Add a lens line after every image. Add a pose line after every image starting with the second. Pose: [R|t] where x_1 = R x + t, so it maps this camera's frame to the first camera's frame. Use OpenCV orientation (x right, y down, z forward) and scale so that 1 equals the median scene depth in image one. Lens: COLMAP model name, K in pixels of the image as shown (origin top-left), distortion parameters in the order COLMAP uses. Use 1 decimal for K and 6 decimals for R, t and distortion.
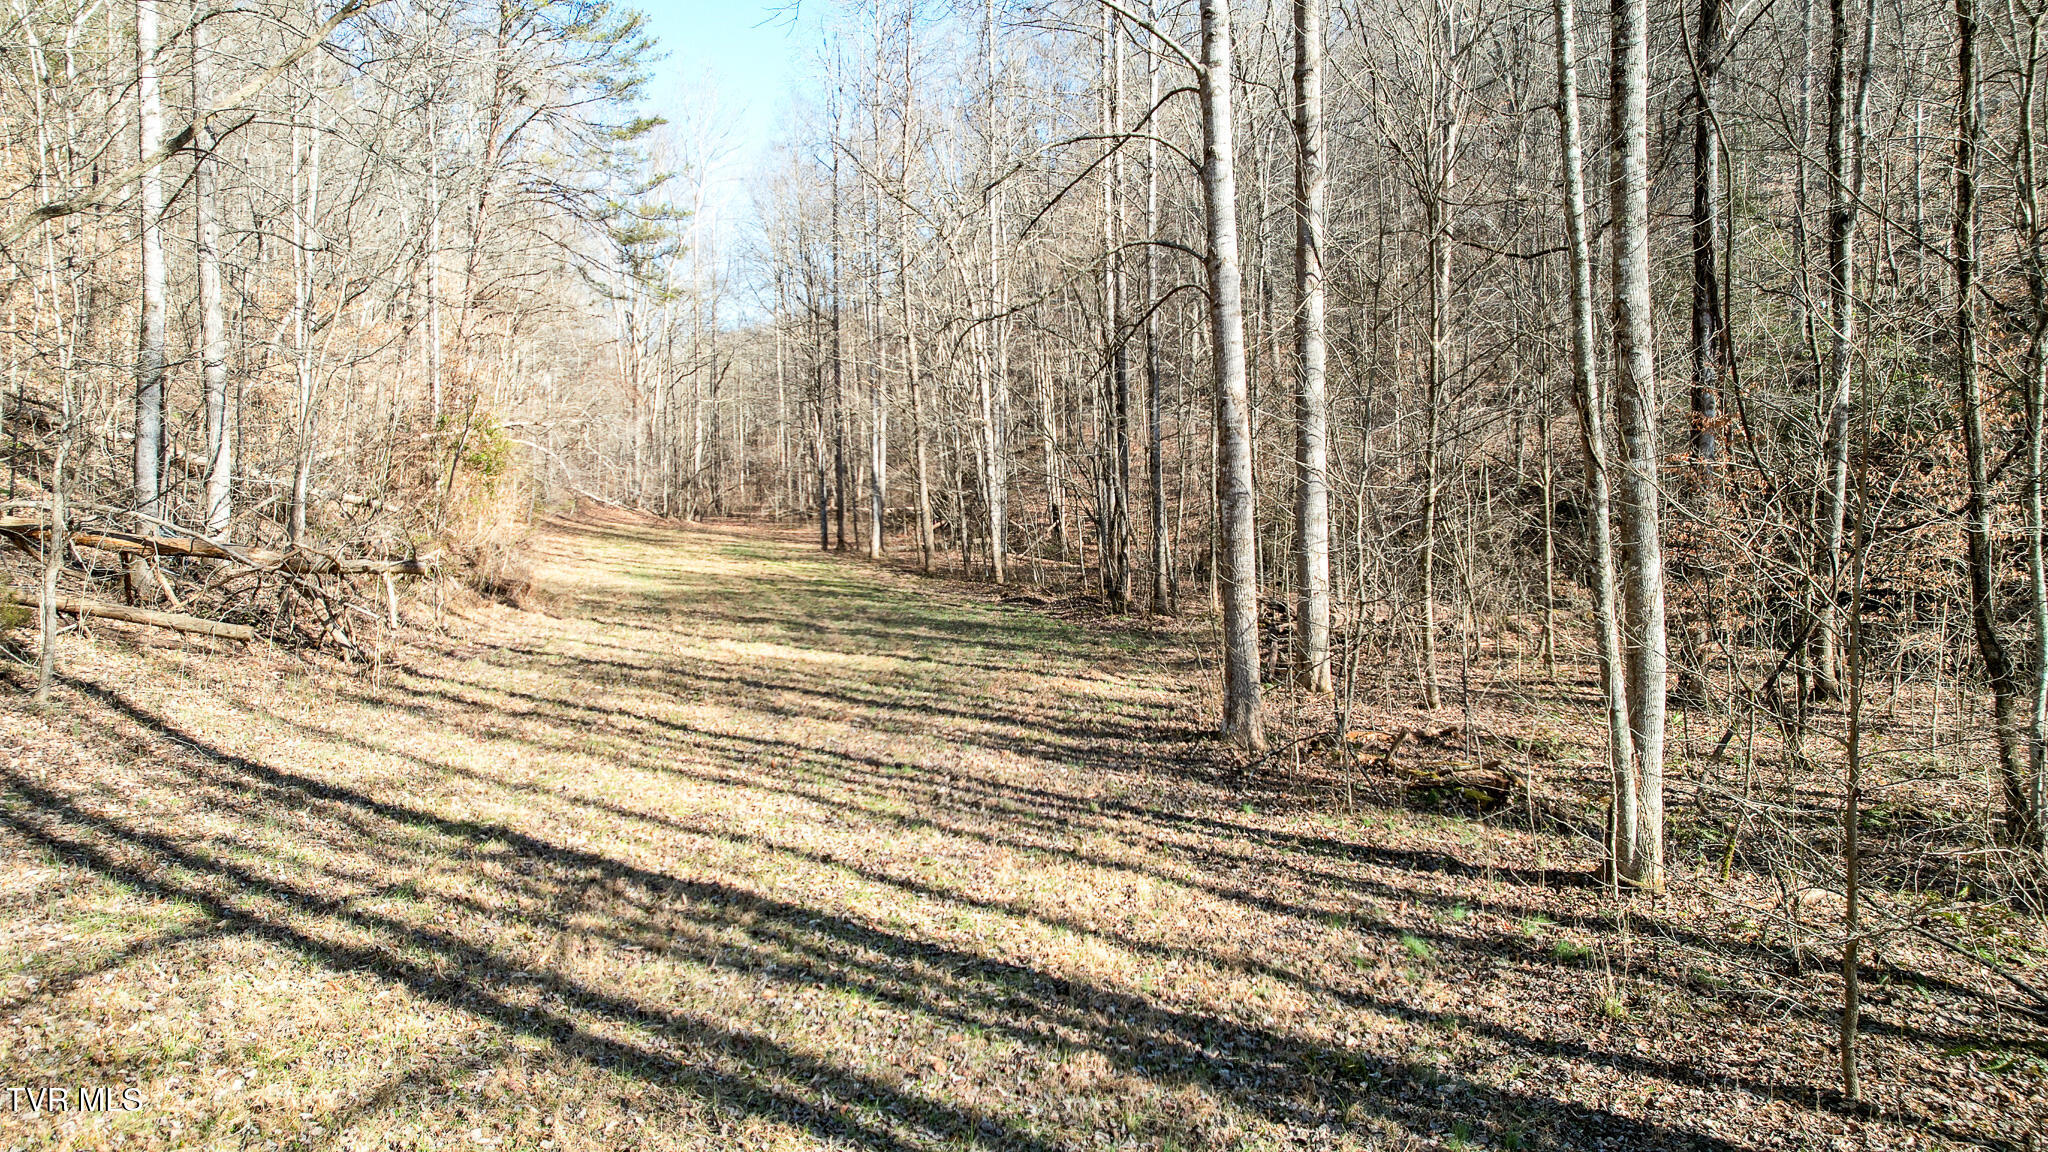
lens RADIAL K [[1276.8, 0, 1028.6], [0, 1276.8, 570.6], [0, 0, 1]] dist [-0.092552, 0.066763]
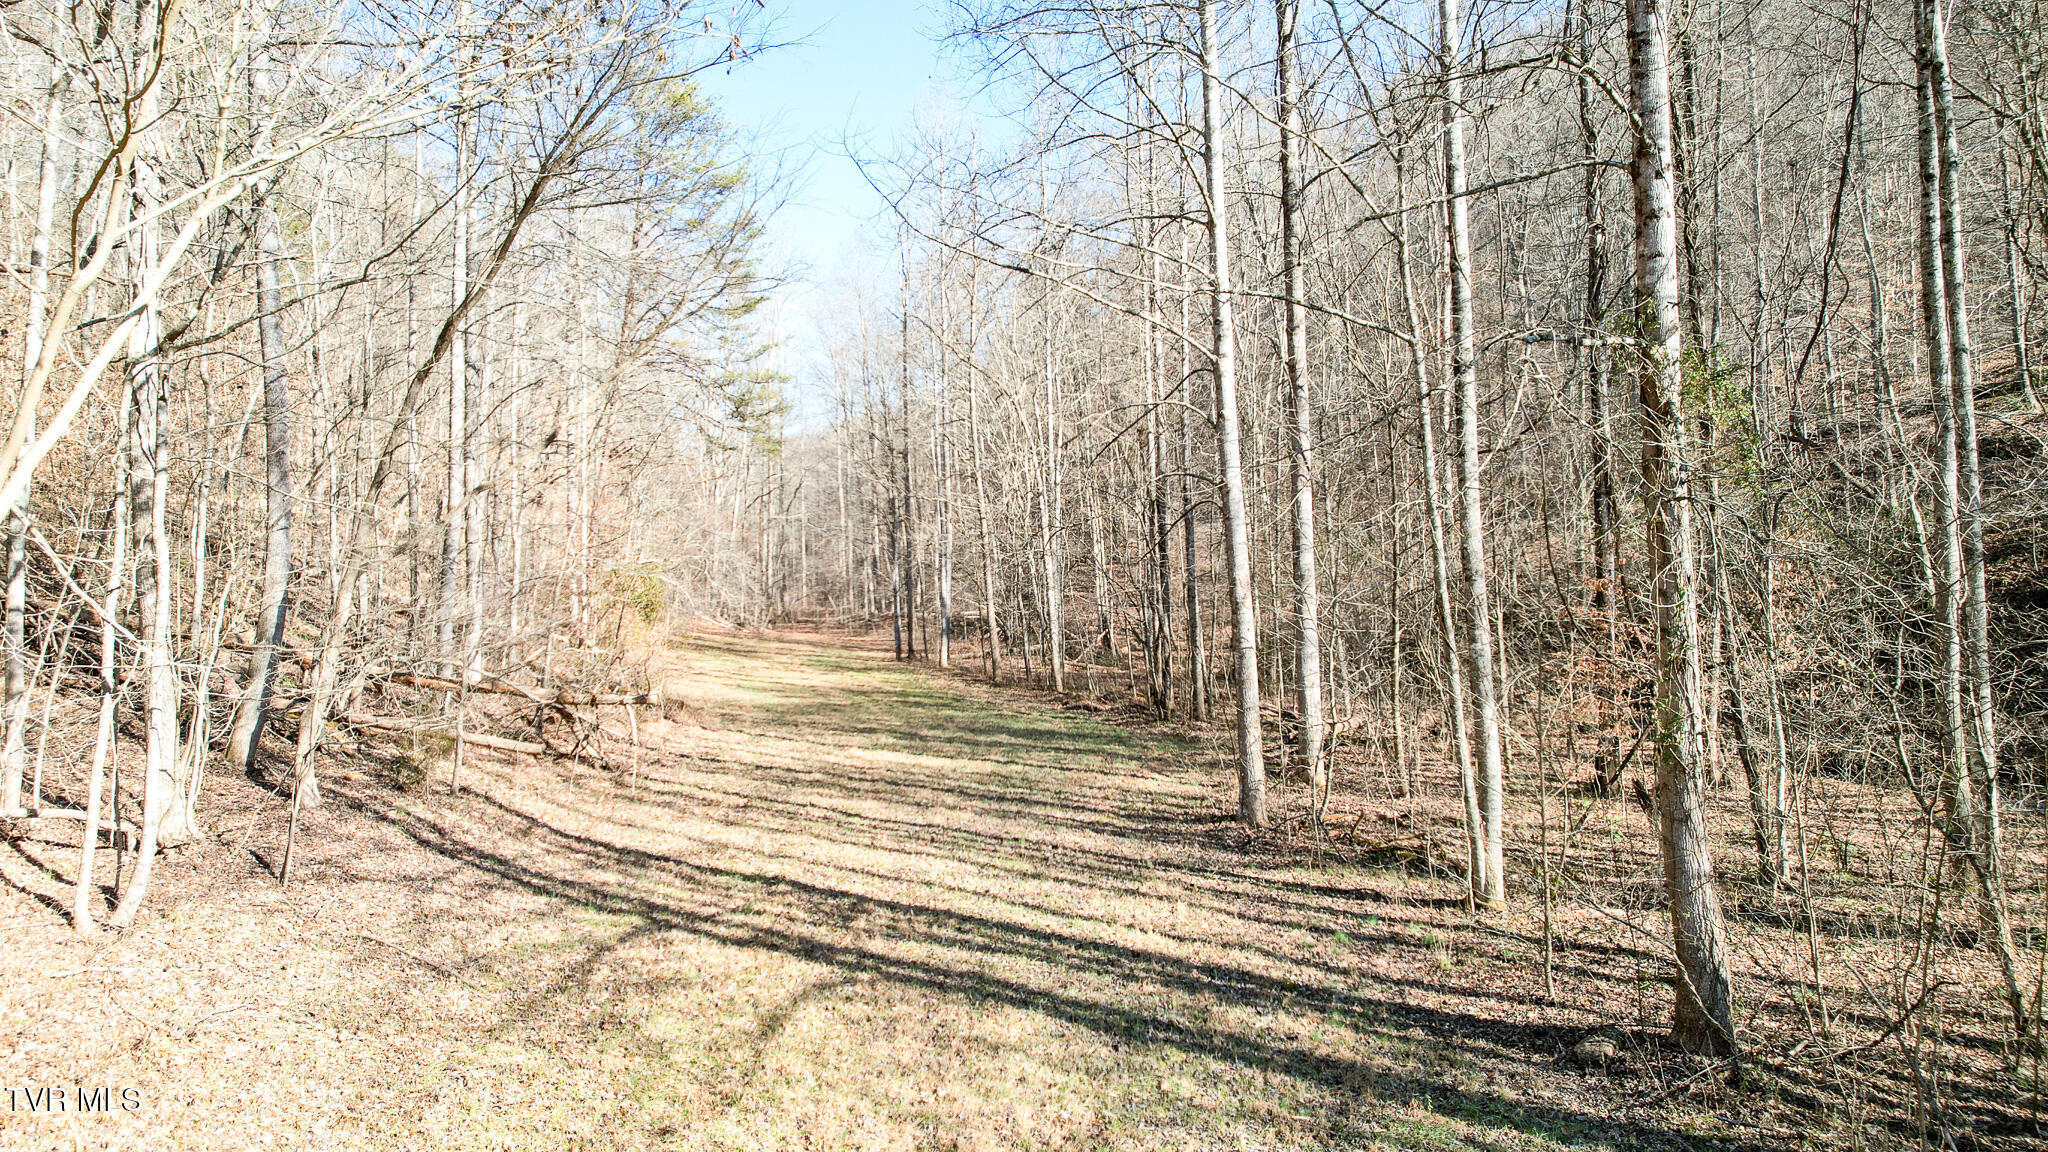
lens RADIAL K [[1276.8, 0, 1028.6], [0, 1276.8, 570.6], [0, 0, 1]] dist [-0.092552, 0.066763]
pose [[0.999350, -0.013495, -0.033431, -0.030671], [0.011053, 0.997330, -0.072180, -0.046687], [0.034316, 0.071763, 0.996831, -0.444752]]
